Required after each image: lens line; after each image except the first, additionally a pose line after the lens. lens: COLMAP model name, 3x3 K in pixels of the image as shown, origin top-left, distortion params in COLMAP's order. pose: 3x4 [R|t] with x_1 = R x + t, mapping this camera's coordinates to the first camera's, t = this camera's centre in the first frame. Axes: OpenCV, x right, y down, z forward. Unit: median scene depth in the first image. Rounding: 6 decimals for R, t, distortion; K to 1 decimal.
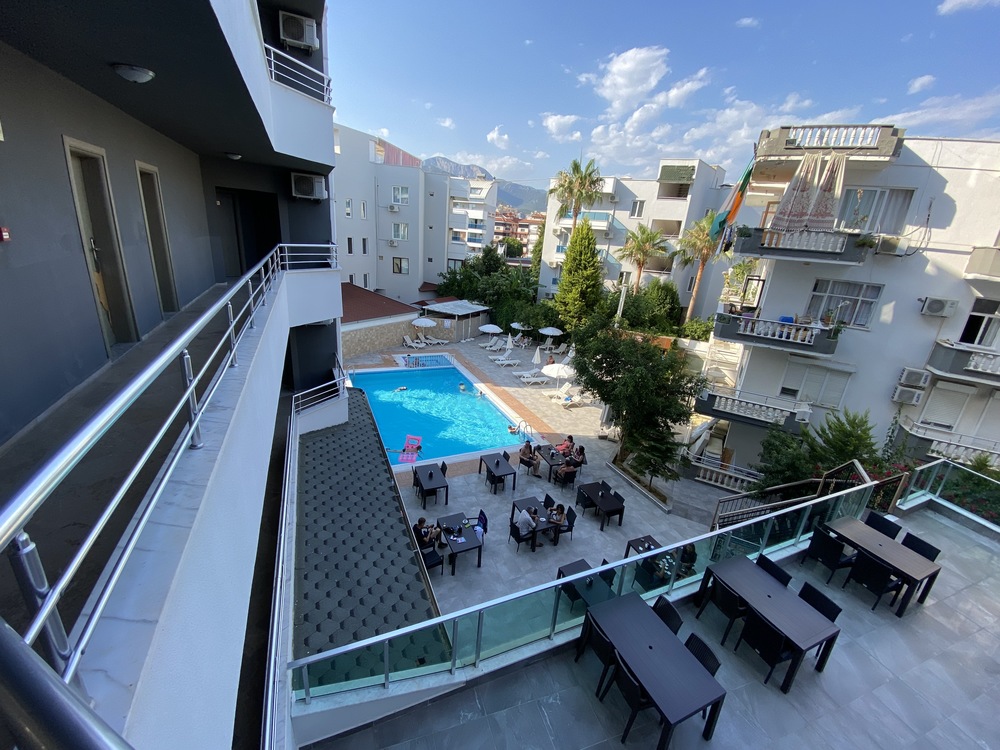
lens RADIAL K [[409.1, 0, 494.4], [0, 409.1, 376.3], [0, 0, 1]] dist [-0.016437, -0.002063]
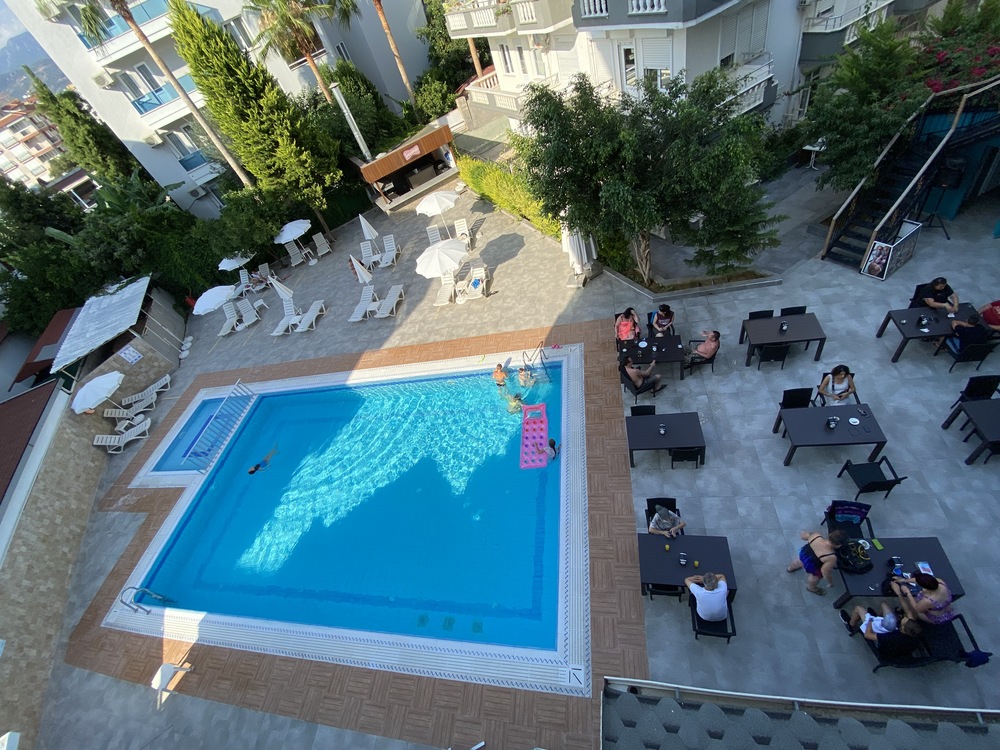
lens RADIAL K [[409.1, 0, 497.1], [0, 409.1, 376.1], [0, 0, 1]] dist [-0.016437, -0.002063]
pose [[0.467516, -0.782776, 0.410720, -0.169596], [0.567589, 0.622012, 0.539392, -0.164783], [-0.677696, -0.019054, 0.735095, 0.455177]]
